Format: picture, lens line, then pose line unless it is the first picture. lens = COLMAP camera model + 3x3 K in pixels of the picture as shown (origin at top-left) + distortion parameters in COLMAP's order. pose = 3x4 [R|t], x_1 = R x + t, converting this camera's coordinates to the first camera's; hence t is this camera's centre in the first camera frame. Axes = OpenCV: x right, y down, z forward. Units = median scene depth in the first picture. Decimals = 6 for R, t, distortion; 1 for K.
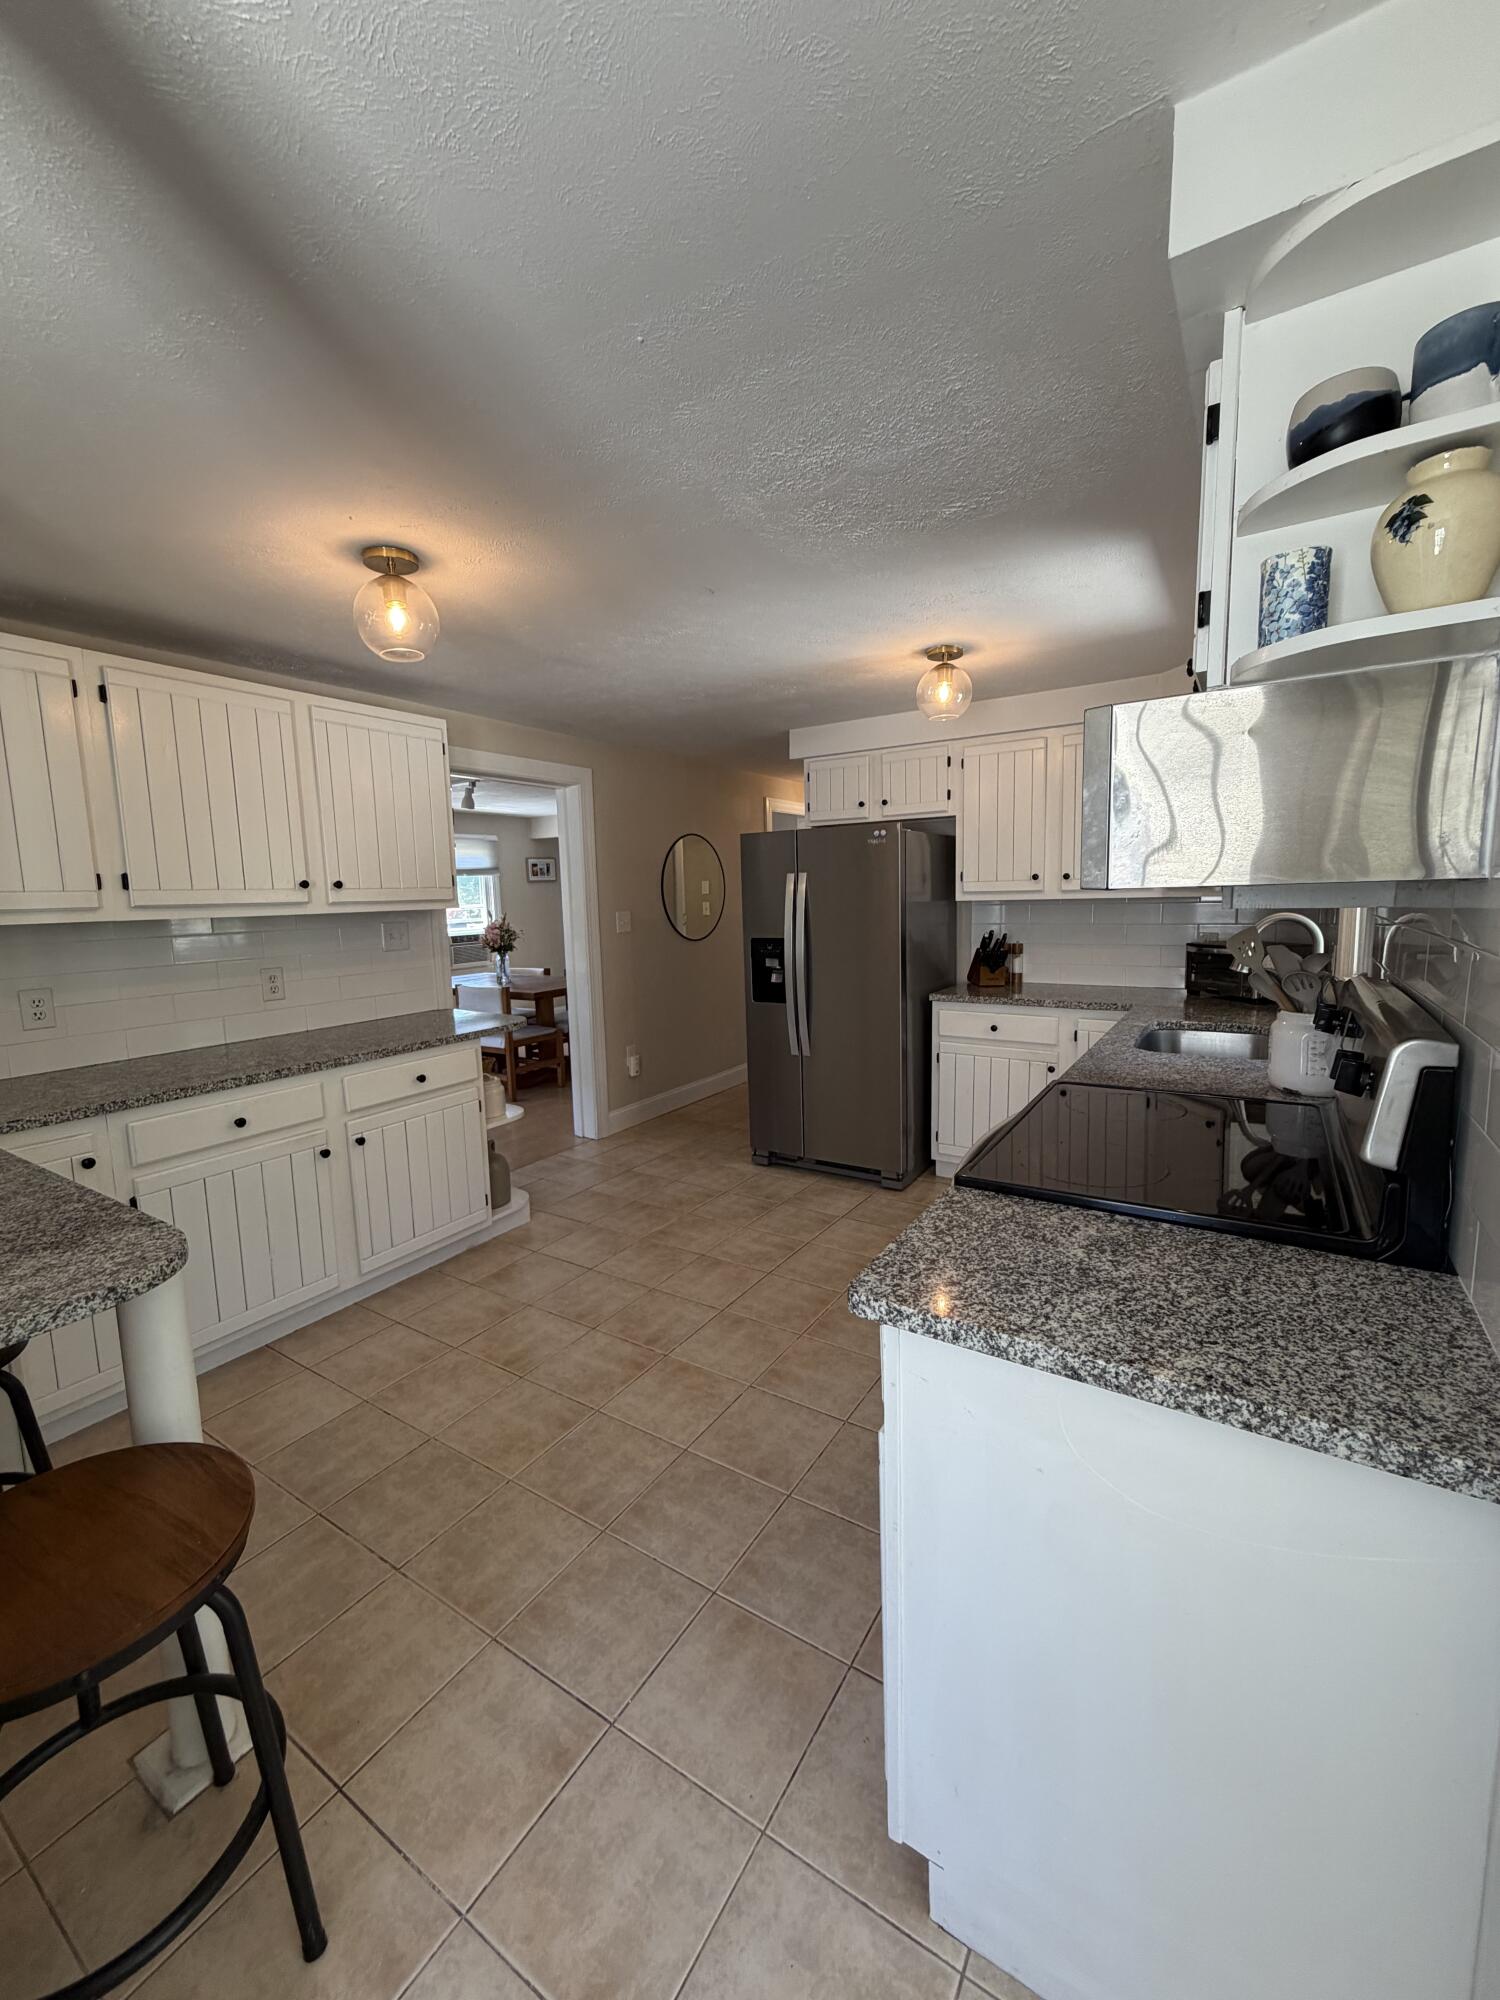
lens RADIAL K [[801.2, 0, 745.5], [0, 801.2, 995.6], [0, 0, 1]] dist [0.004525, 0.000071]
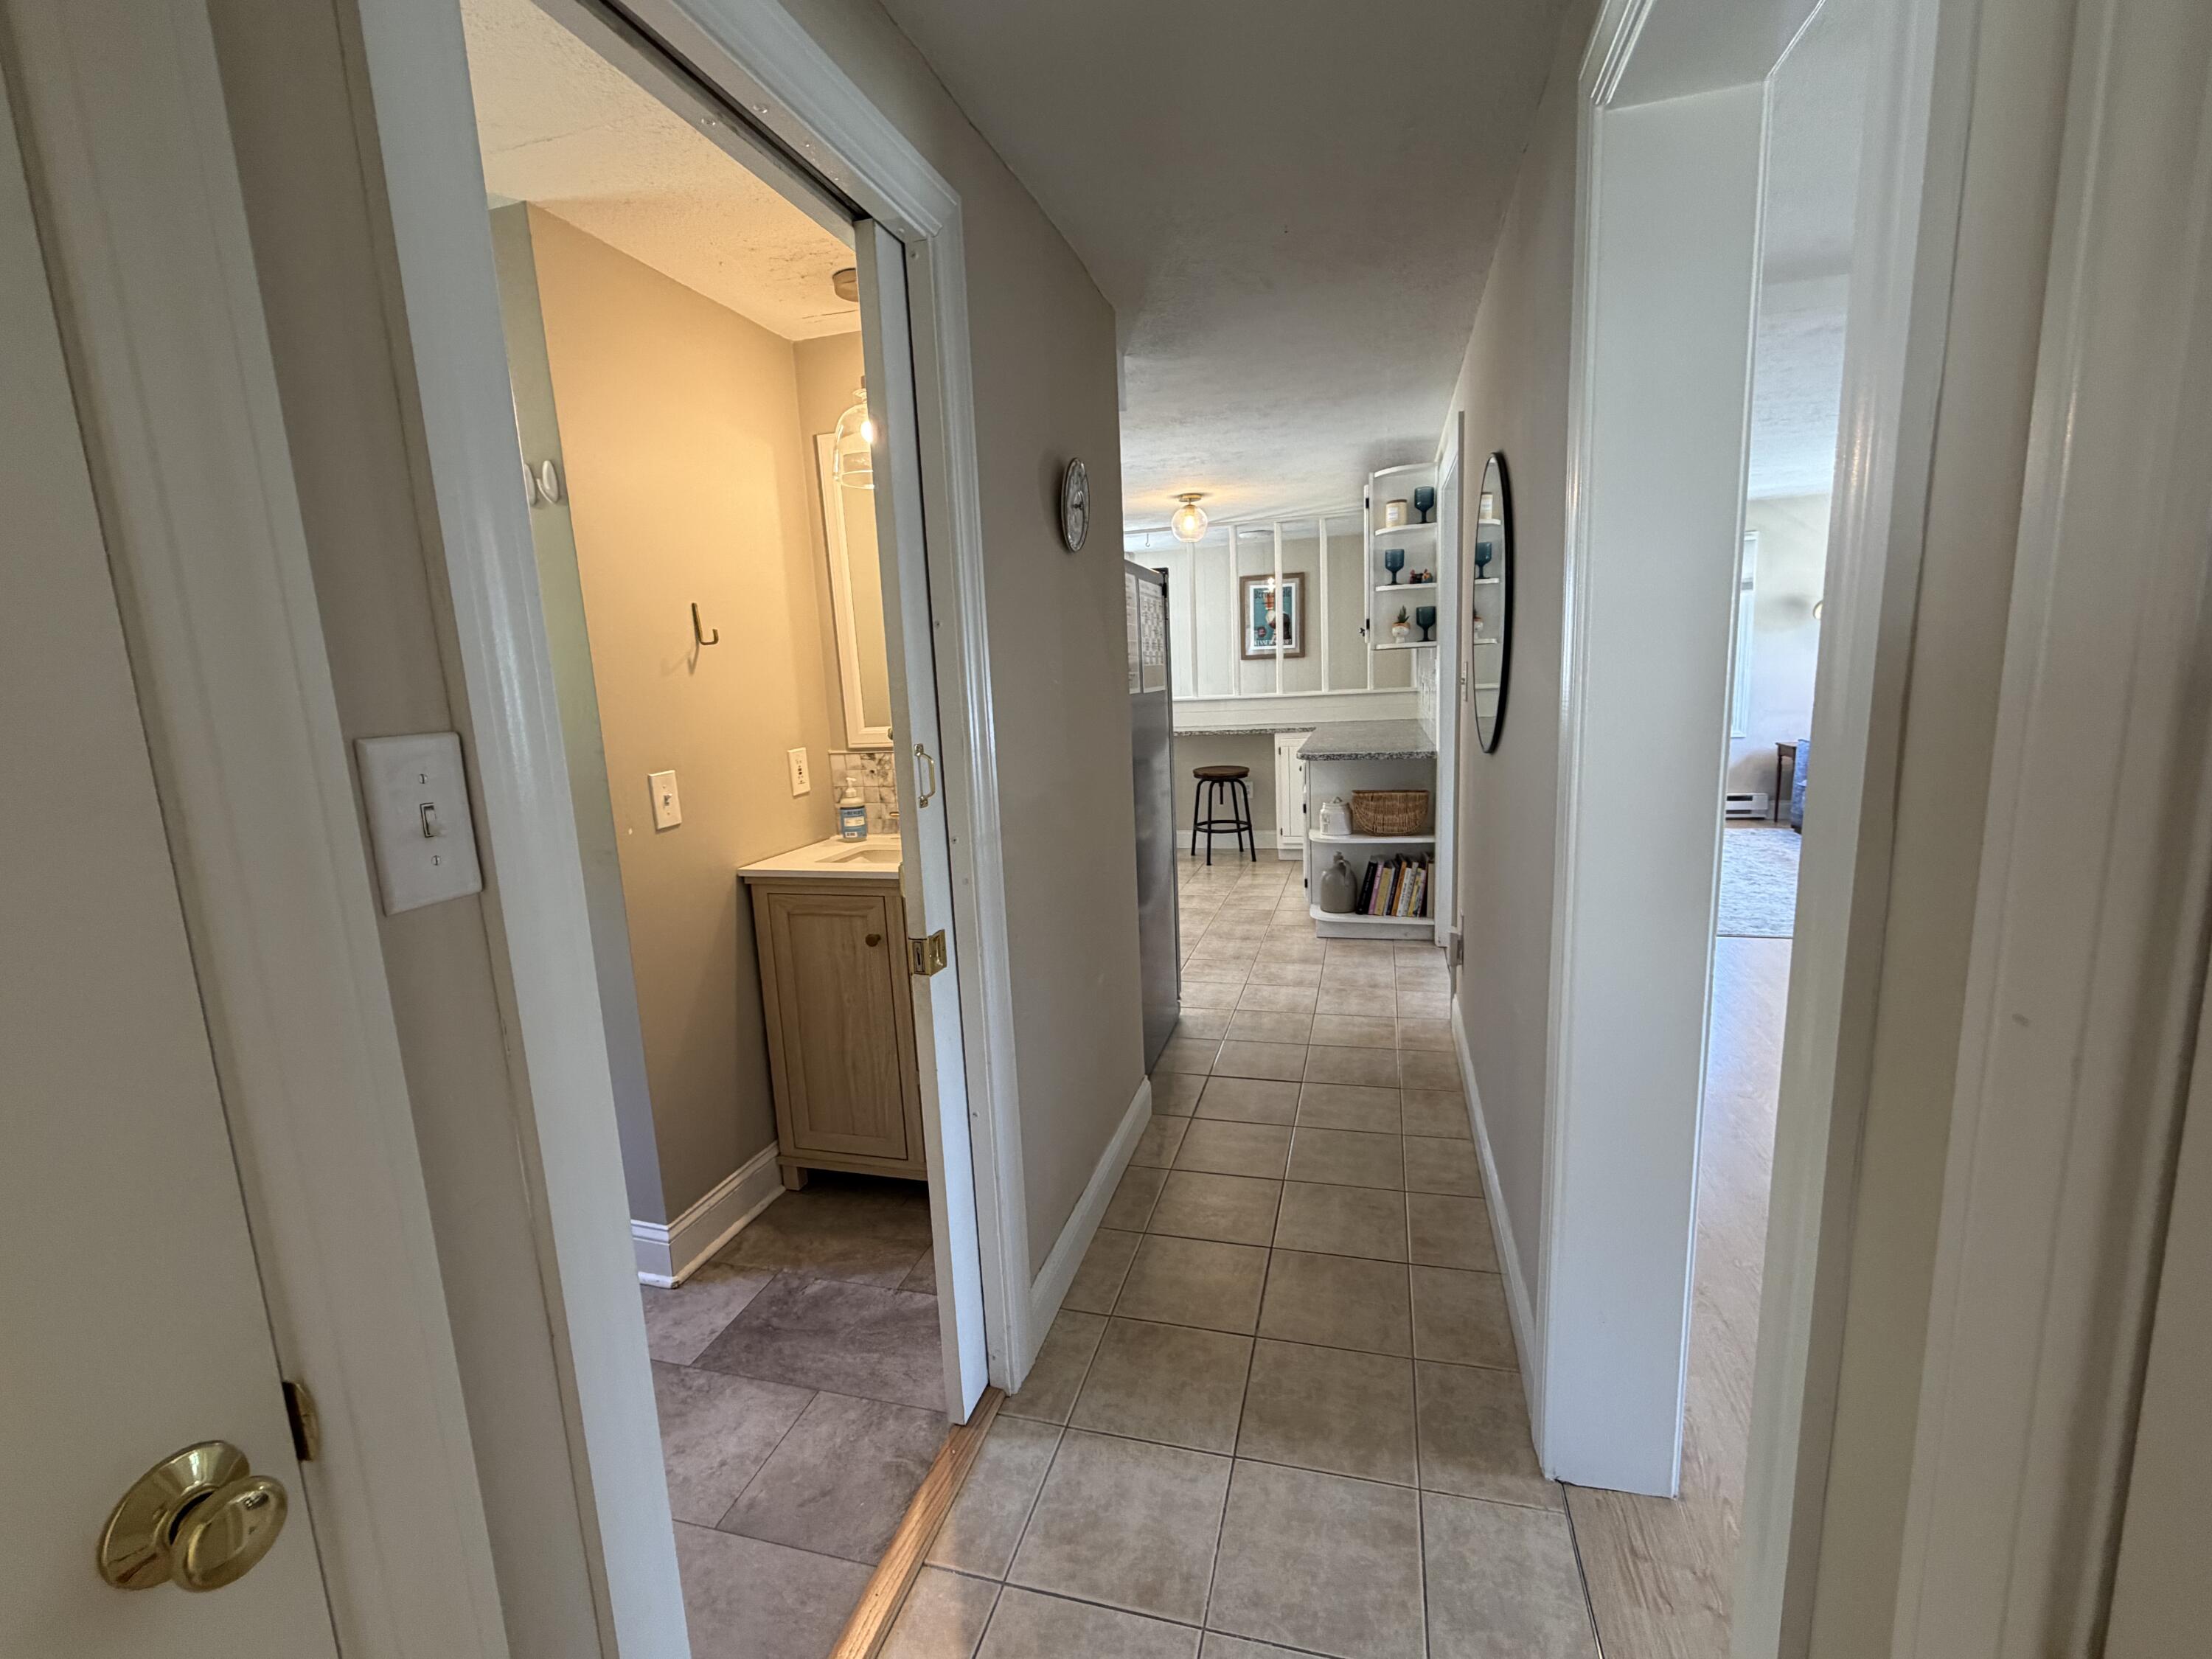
lens RADIAL K [[965.3, 0, 1094.4], [0, 965.3, 832.5], [0, 0, 1]] dist [0.003487, 0.000395]
pose [[-0.956690, 0.119807, -0.265314, 0.460076], [0.037923, 0.954911, 0.294461, -0.334124], [0.288629, 0.271647, -0.918097, 2.656336]]
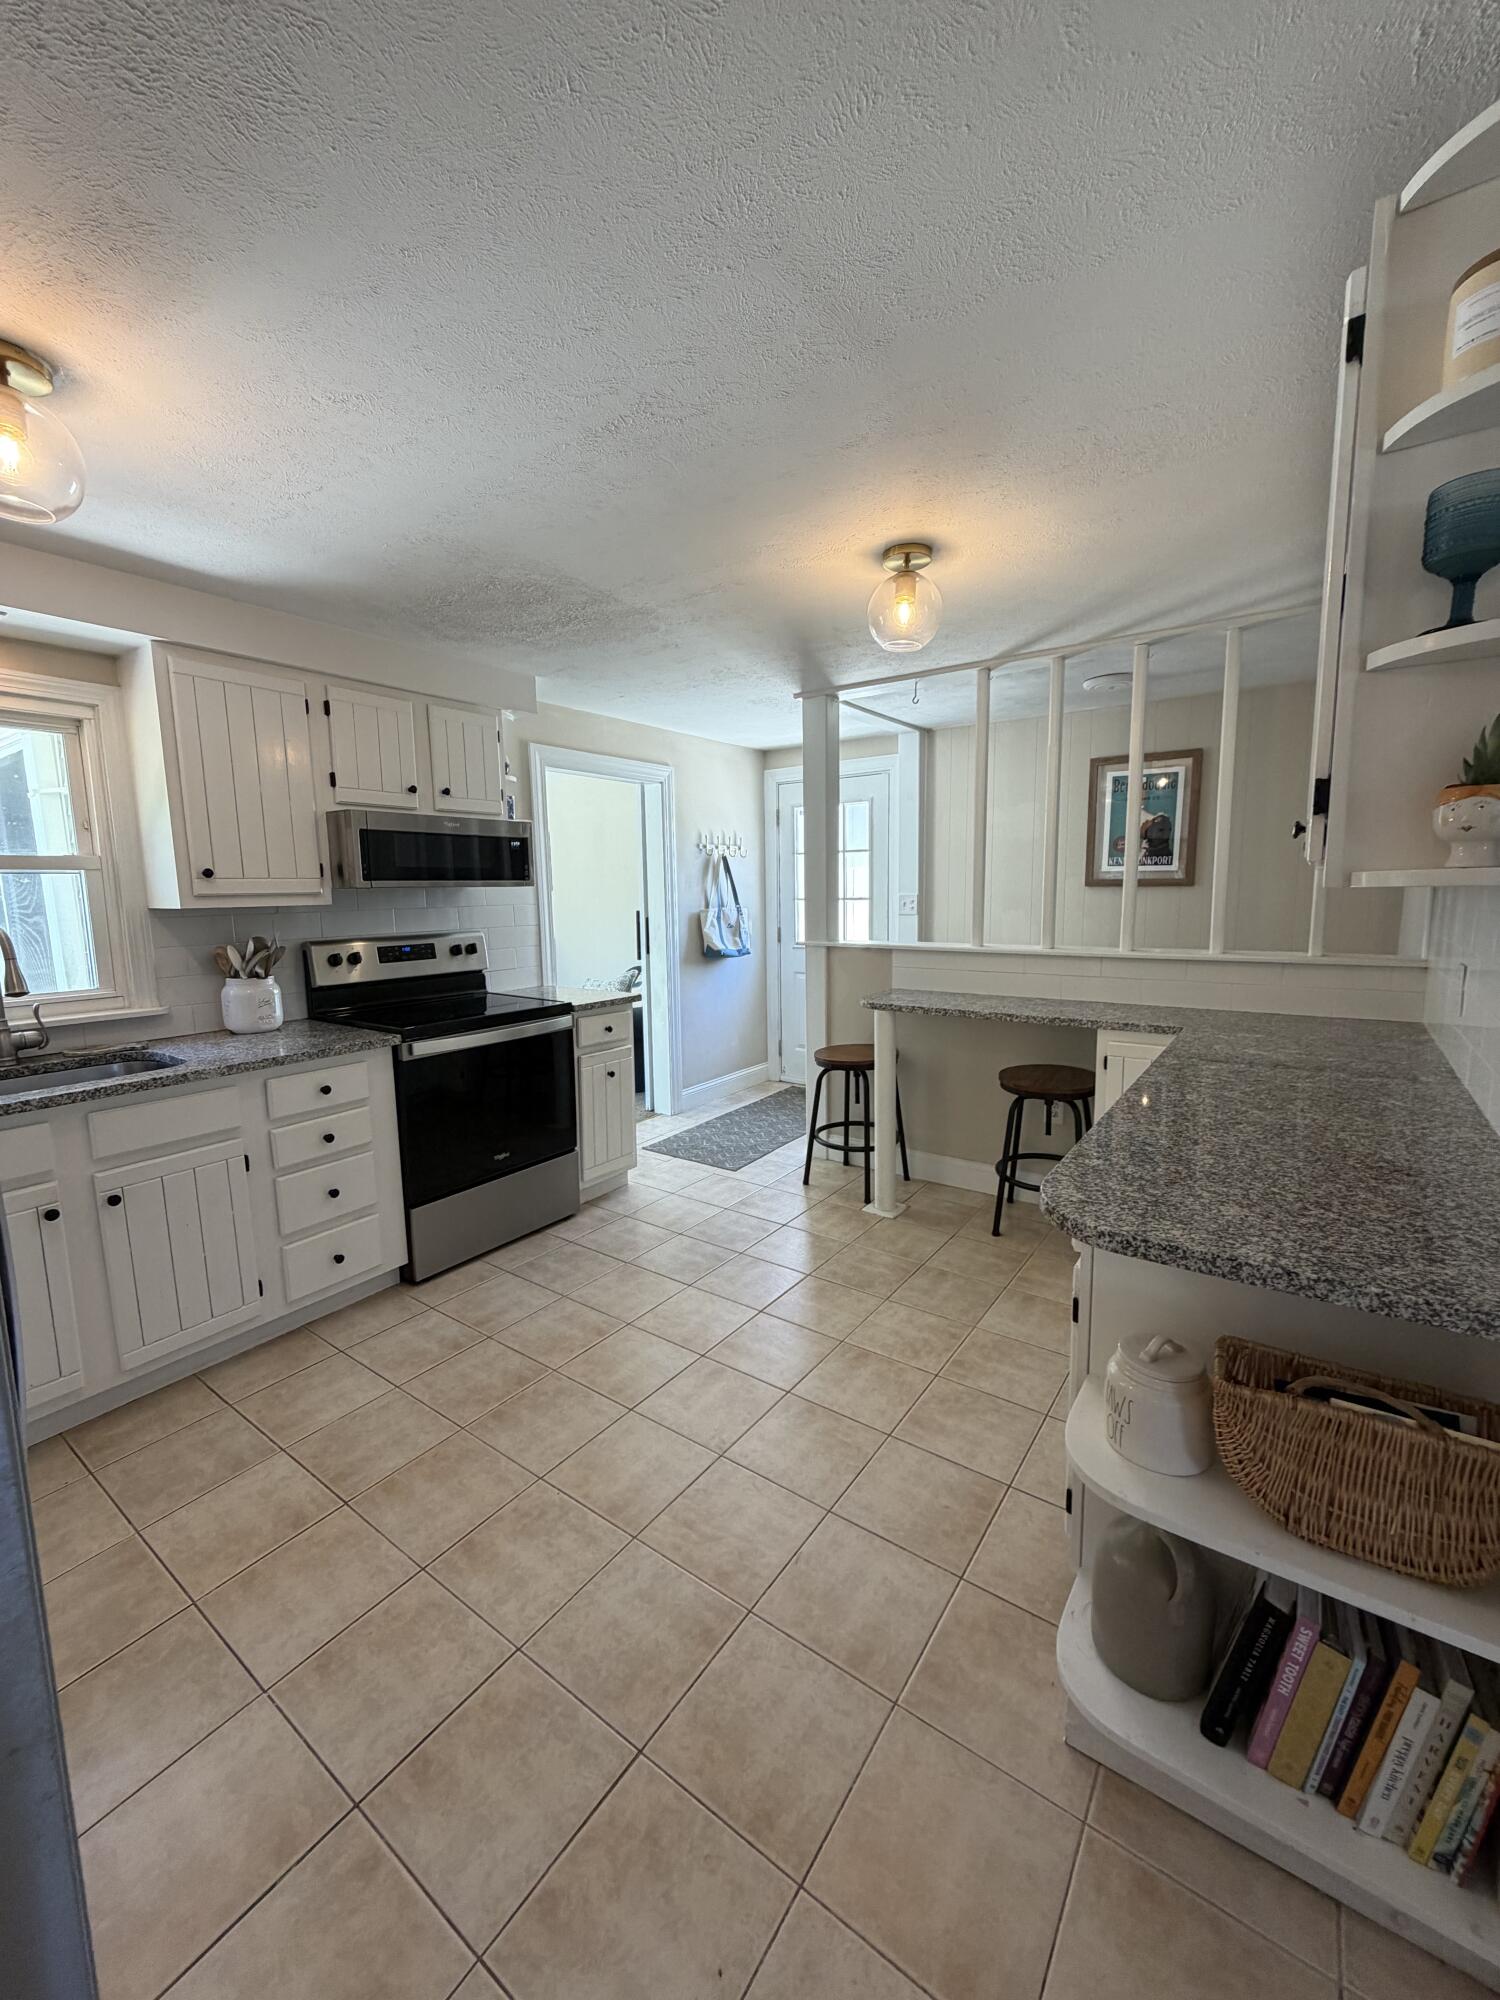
lens RADIAL K [[801.2, 0, 748.4], [0, 801.2, 997.6], [0, 0, 1]] dist [0.004525, 0.000071]
pose [[-0.997782, 0.035515, 0.056298, -0.198688], [0.048931, 0.964737, 0.258627, -0.192348], [-0.045127, 0.260808, -0.964335, 1.610363]]
